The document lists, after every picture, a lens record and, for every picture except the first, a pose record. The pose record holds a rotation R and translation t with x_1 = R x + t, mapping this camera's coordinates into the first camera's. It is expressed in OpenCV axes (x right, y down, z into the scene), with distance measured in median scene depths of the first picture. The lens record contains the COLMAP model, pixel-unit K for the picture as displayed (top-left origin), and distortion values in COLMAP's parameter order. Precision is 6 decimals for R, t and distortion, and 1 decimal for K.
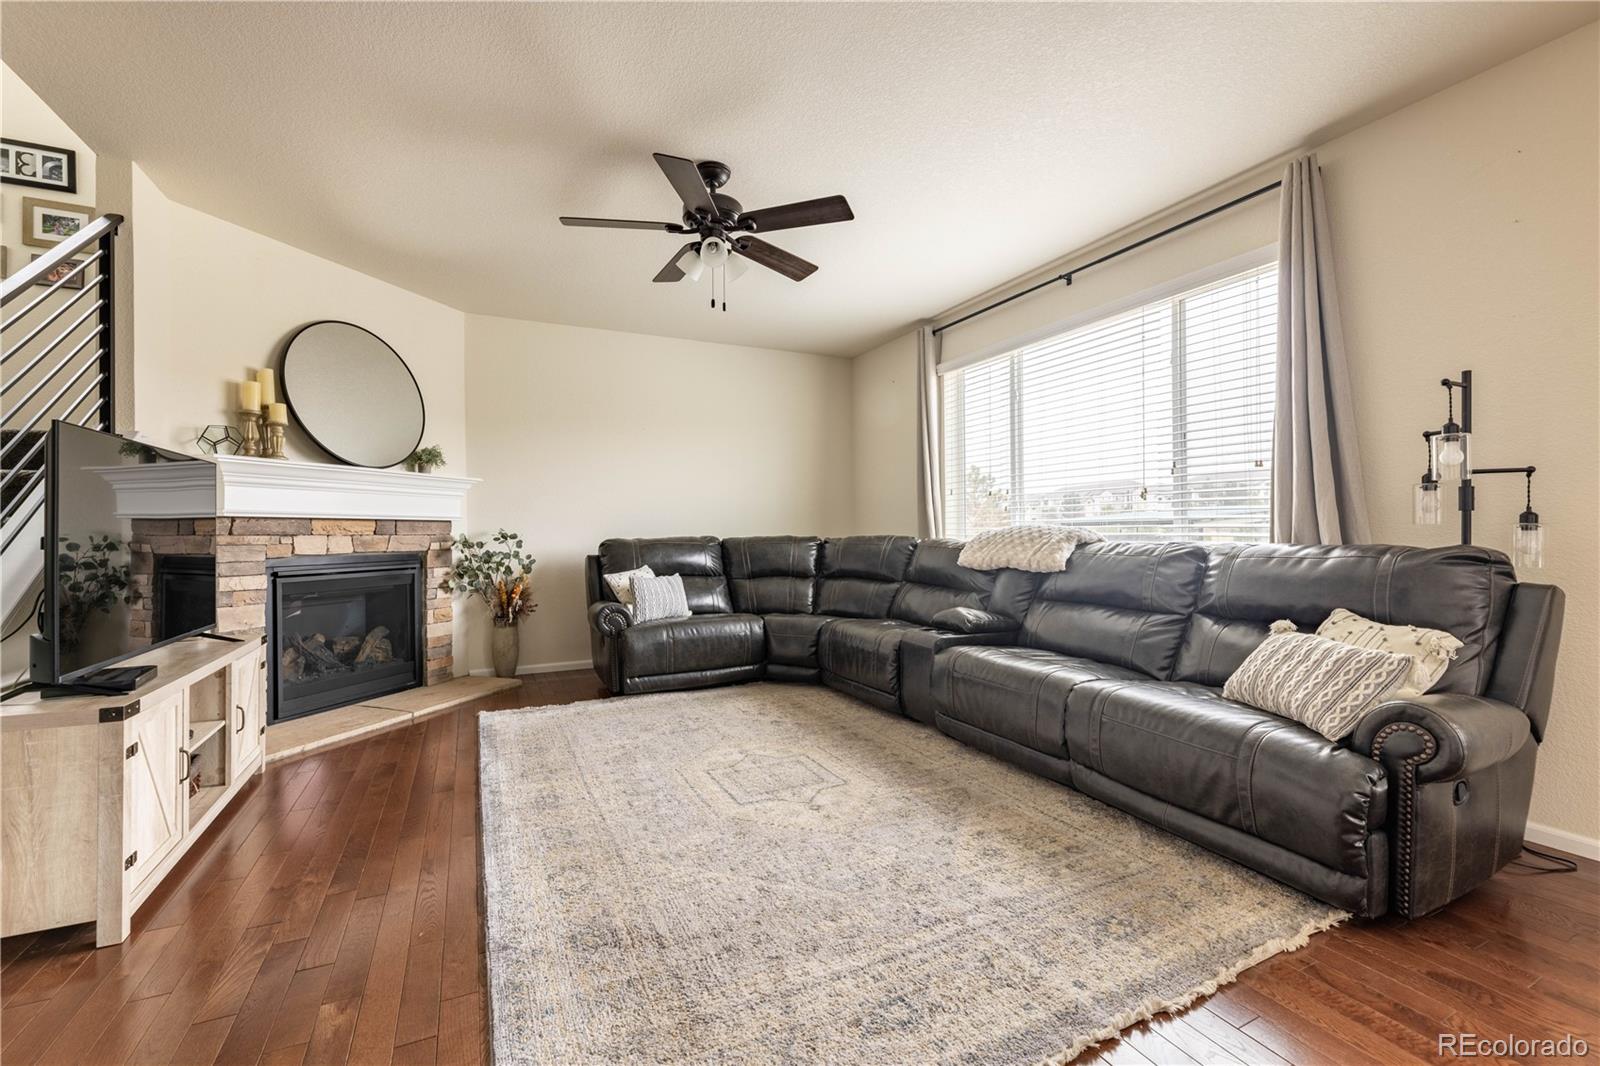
lens RADIAL K [[674.6, 0, 800.6], [0, 674.6, 530.5], [0, 0, 1]] dist [-0.002798, 0.000332]
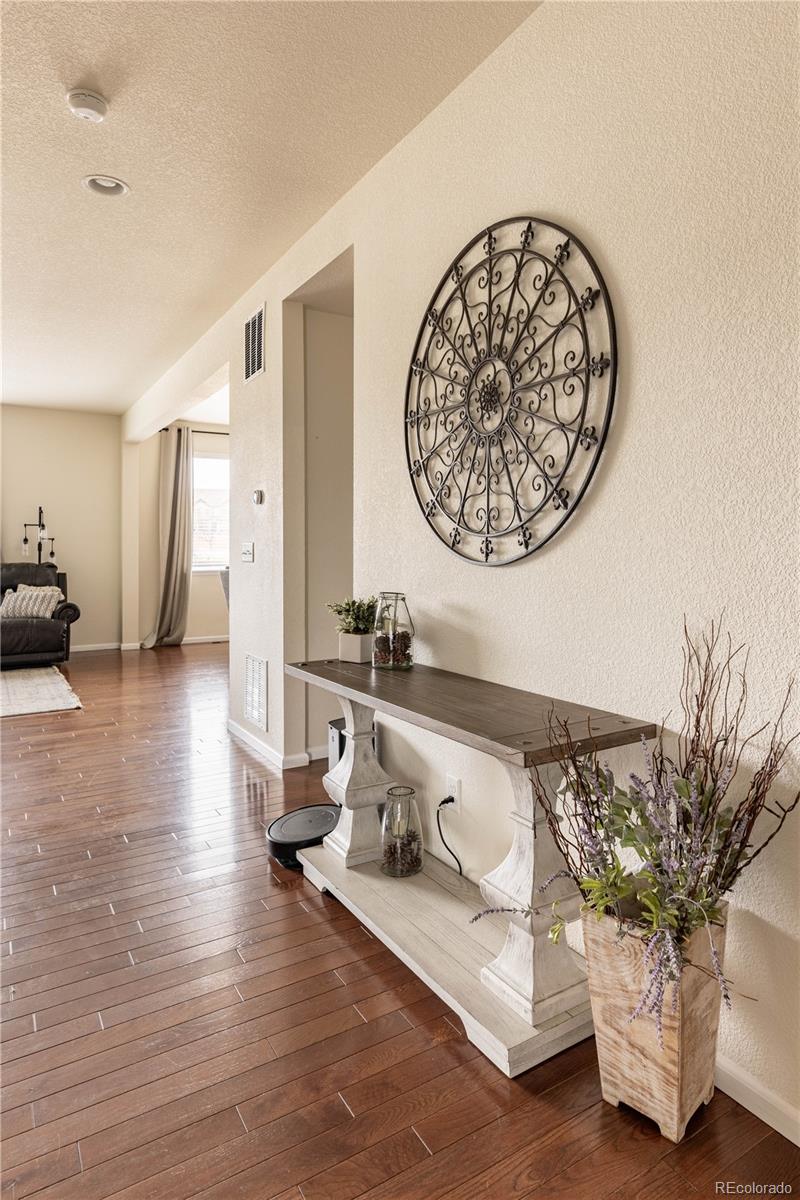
lens RADIAL K [[698.3, 0, 428.4], [0, 698.3, 547.7], [0, 0, 1]] dist [0.006404, 0.001196]
pose [[-0.108680, 0.009751, 0.994029, -1.467700], [0.004240, 0.999947, -0.009345, -0.004732], [-0.994068, 0.003199, -0.108715, -0.265546]]
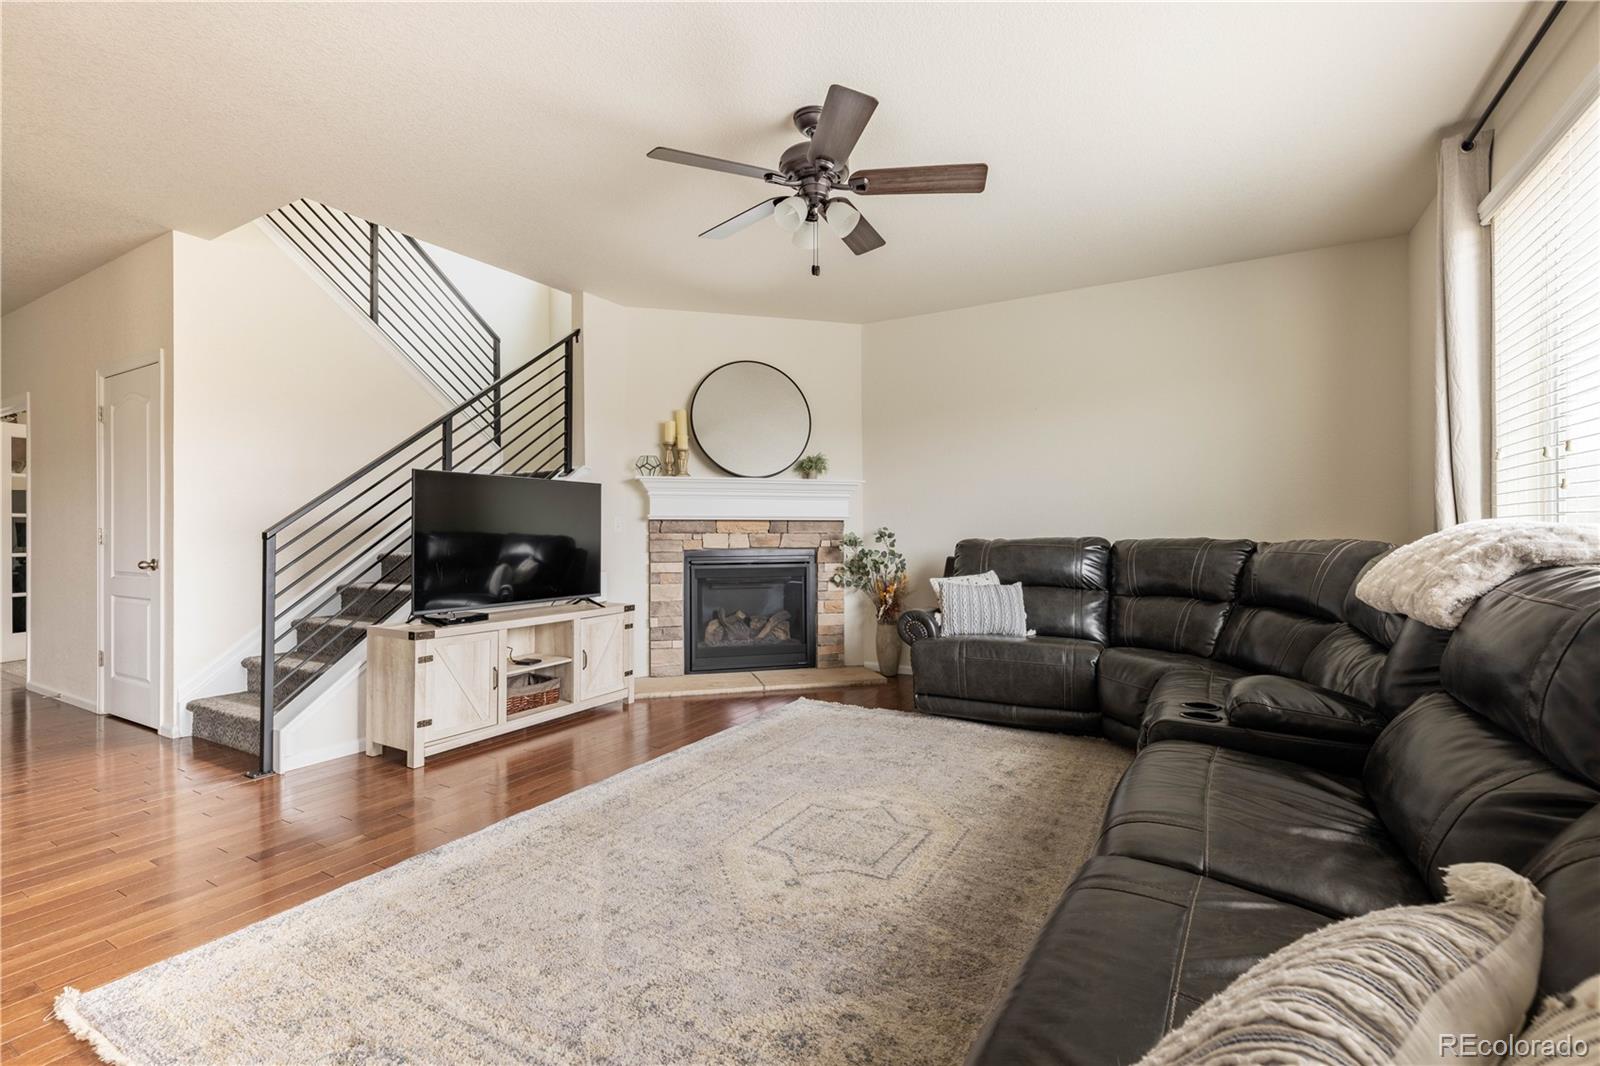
lens RADIAL K [[715.5, 0, 797.7], [0, 715.5, 533.2], [0, 0, 1]] dist [-0.001182, -0.000590]
pose [[0.555289, 0.007239, -0.831626, 0.487877], [-0.001021, 0.999967, 0.008023, -0.004127], [0.831656, -0.003606, 0.555279, 0.365611]]
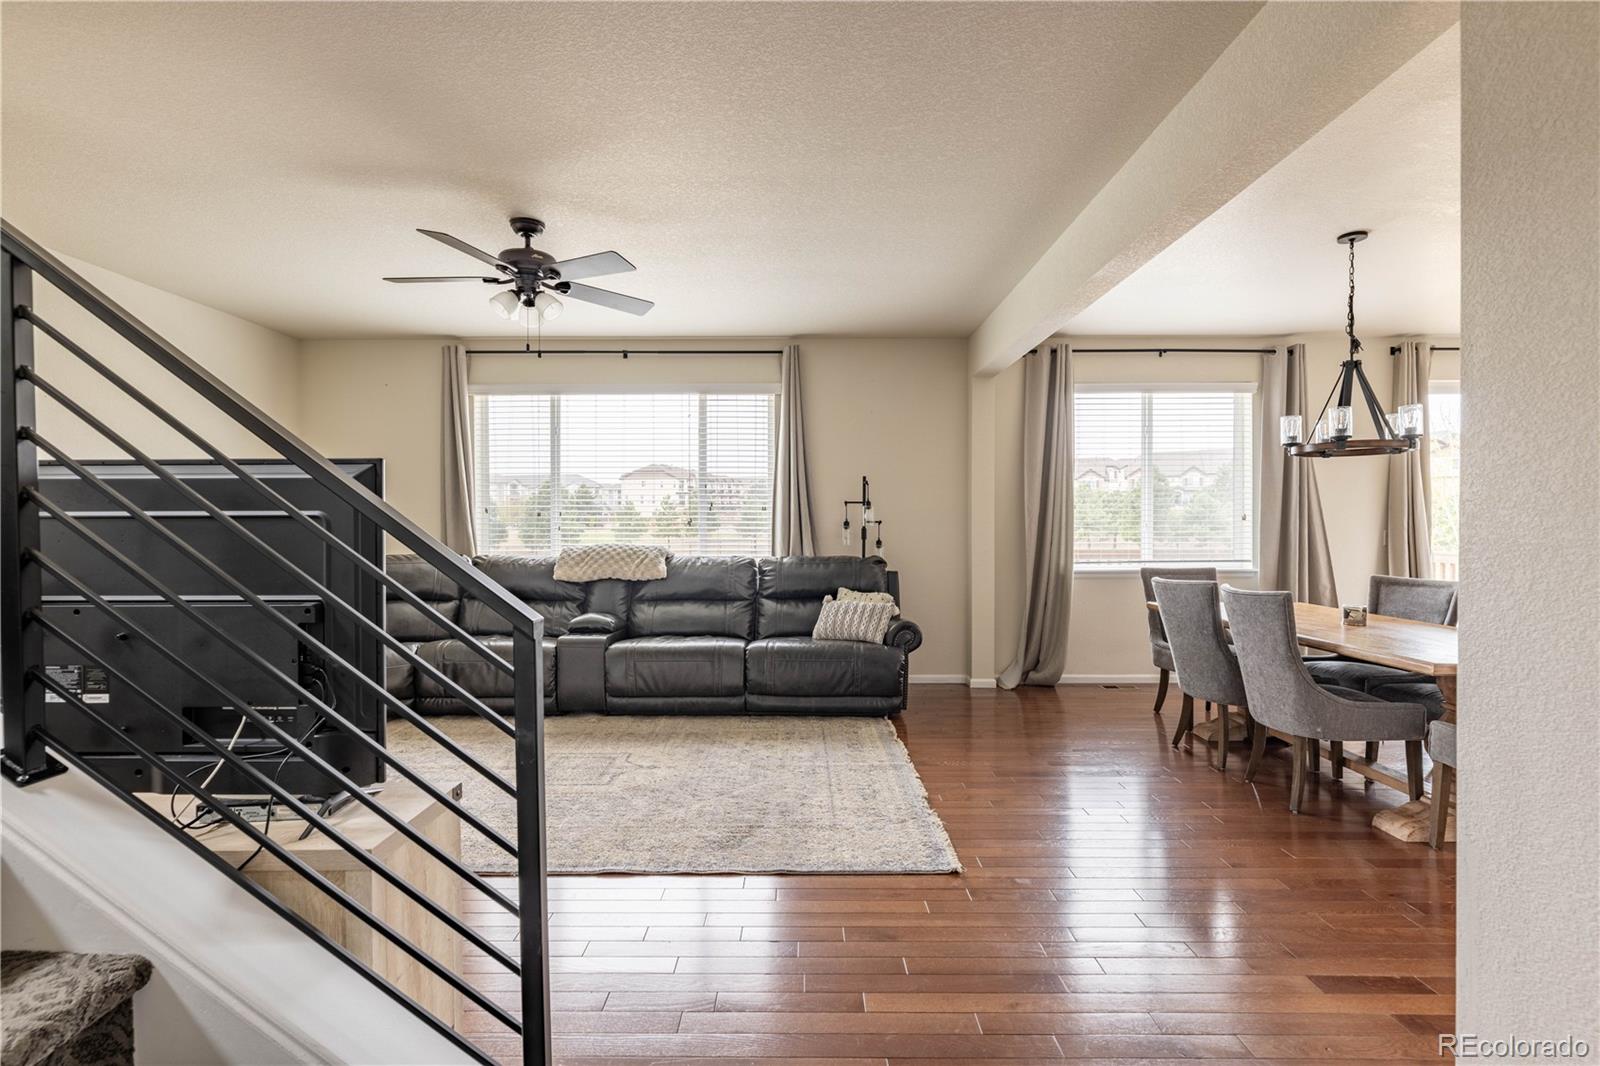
lens RADIAL K [[748.6, 0, 798.0], [0, 748.6, 538.7], [0, 0, 1]] dist [0.001277, 0.000046]
pose [[0.442425, -0.011682, 0.896729, -0.787757], [-0.001285, 0.999906, 0.013661, -0.039090], [-0.896804, -0.007196, 0.442369, 0.064960]]
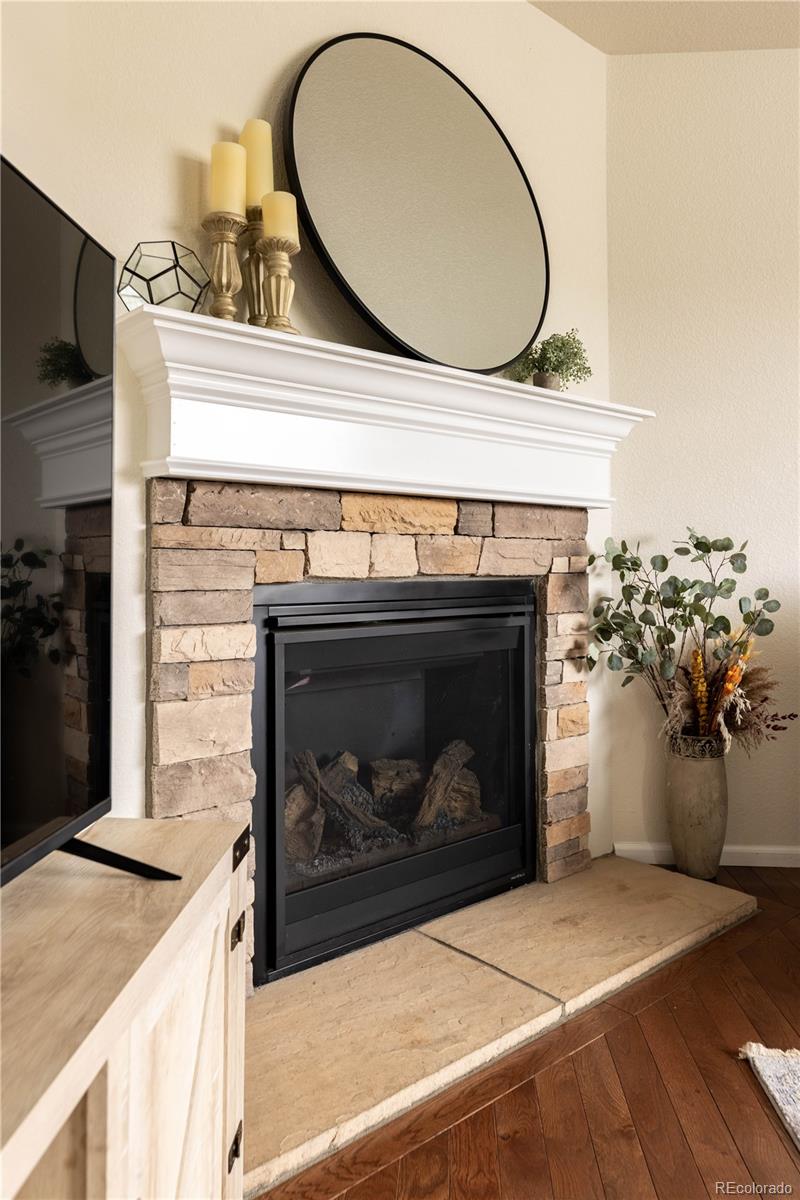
lens RADIAL K [[846.4, 0, 379.9], [0, 846.4, 558.6], [0, 0, 1]] dist [-0.010329, -0.001089]
pose [[0.859434, 0.001931, -0.511243, -0.428072], [-0.004017, 0.999988, -0.002975, 0.025213], [0.511231, 0.004610, 0.859431, 0.549418]]
